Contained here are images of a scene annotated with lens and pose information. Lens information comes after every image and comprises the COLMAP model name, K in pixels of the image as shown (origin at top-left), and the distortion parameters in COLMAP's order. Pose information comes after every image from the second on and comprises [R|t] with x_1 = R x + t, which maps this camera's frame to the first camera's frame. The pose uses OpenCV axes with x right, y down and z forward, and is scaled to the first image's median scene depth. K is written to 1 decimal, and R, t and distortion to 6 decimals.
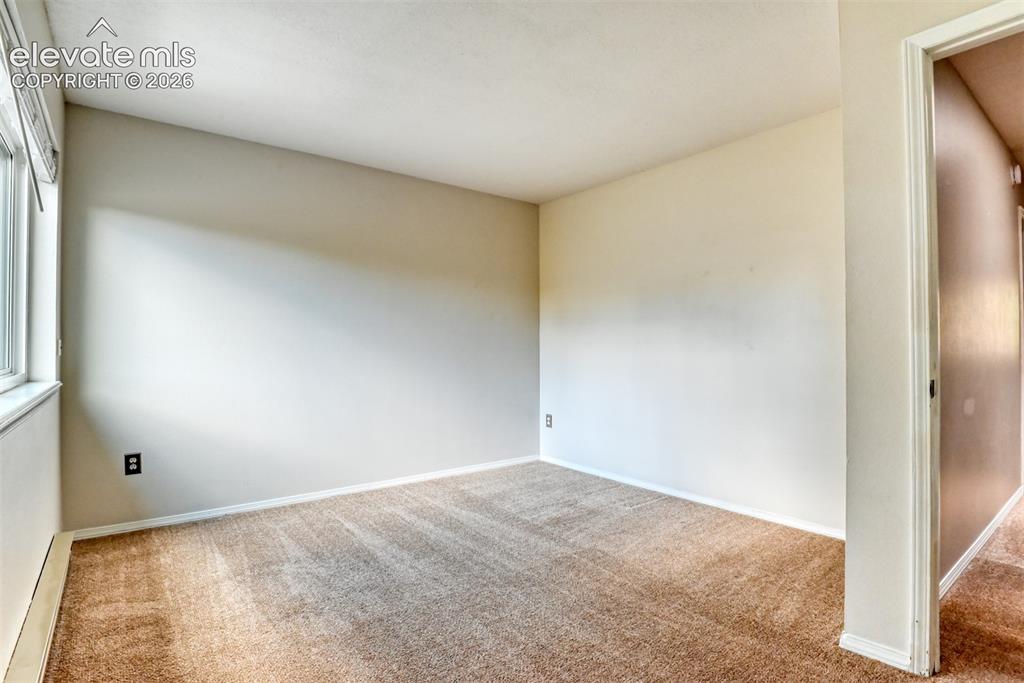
lens RADIAL K [[517.2, 0, 522.6], [0, 517.2, 344.9], [0, 0, 1]] dist [-0.004101, -0.005331]
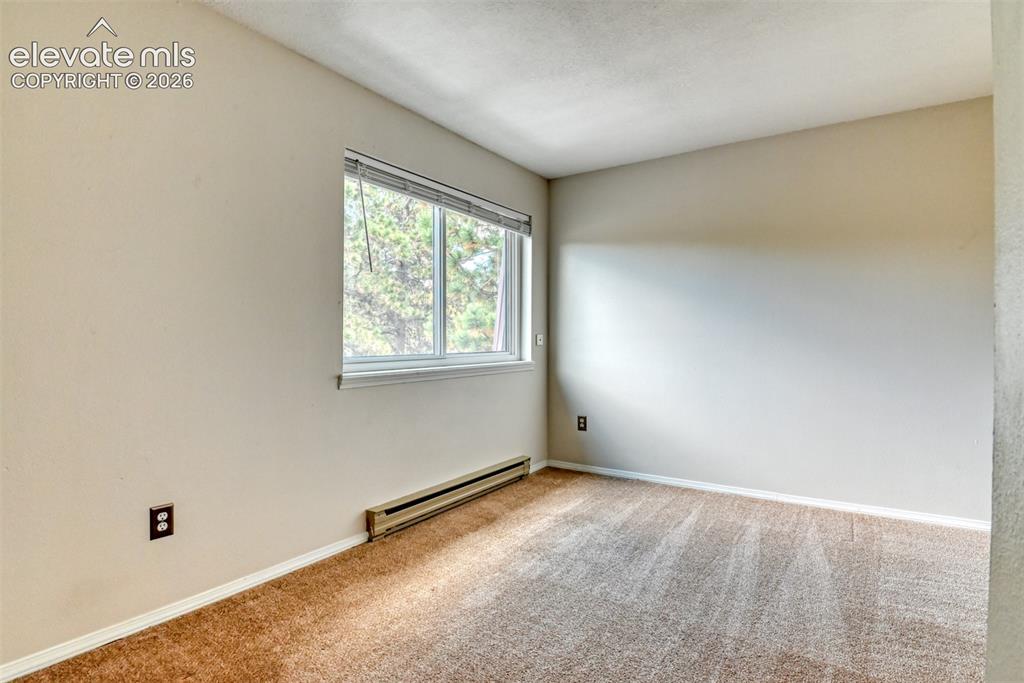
lens RADIAL K [[517.2, 0, 520.1], [0, 517.2, 340.3], [0, 0, 1]] dist [-0.004101, -0.005331]
pose [[0.302271, -0.004362, -0.953212, 0.532973], [0.013439, 0.999910, -0.000314, 0.004025], [0.953127, -0.012715, 0.302302, 0.421031]]
